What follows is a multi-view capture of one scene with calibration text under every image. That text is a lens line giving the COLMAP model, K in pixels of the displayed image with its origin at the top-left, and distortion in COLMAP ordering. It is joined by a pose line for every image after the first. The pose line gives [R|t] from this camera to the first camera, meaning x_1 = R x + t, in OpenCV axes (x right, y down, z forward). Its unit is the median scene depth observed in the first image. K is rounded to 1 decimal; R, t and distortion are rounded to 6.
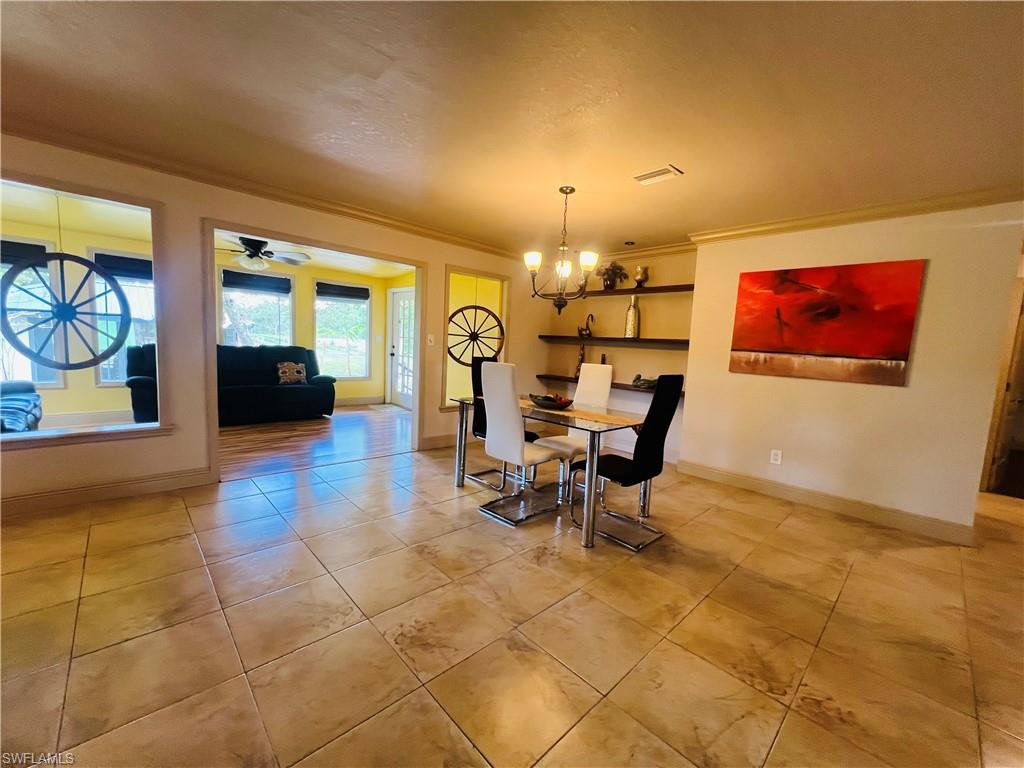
lens RADIAL K [[409.8, 0, 513.8], [0, 409.8, 385.4], [0, 0, 1]] dist [-0.000349, -0.000023]
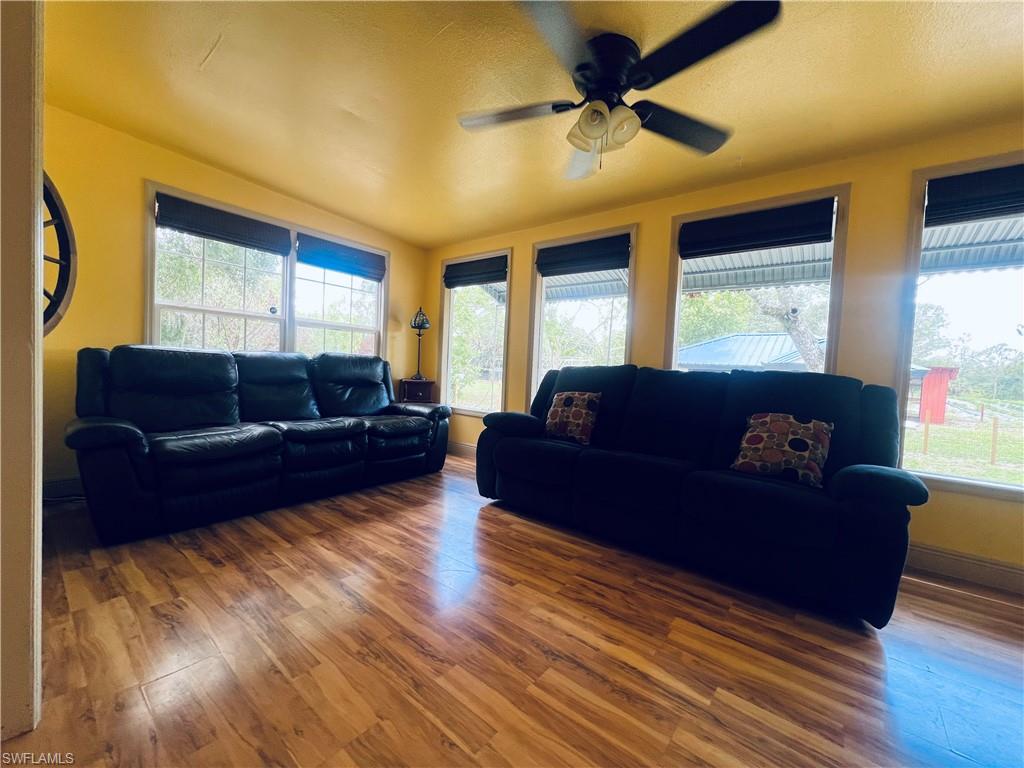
lens RADIAL K [[409.8, 0, 513.8], [0, 409.8, 385.4], [0, 0, 1]] dist [-0.000349, -0.000023]
pose [[0.080993, 0.027673, -0.996330, -0.198671], [-0.115183, 0.993177, 0.018222, -0.063123], [0.990037, 0.113284, 0.083628, 0.738289]]
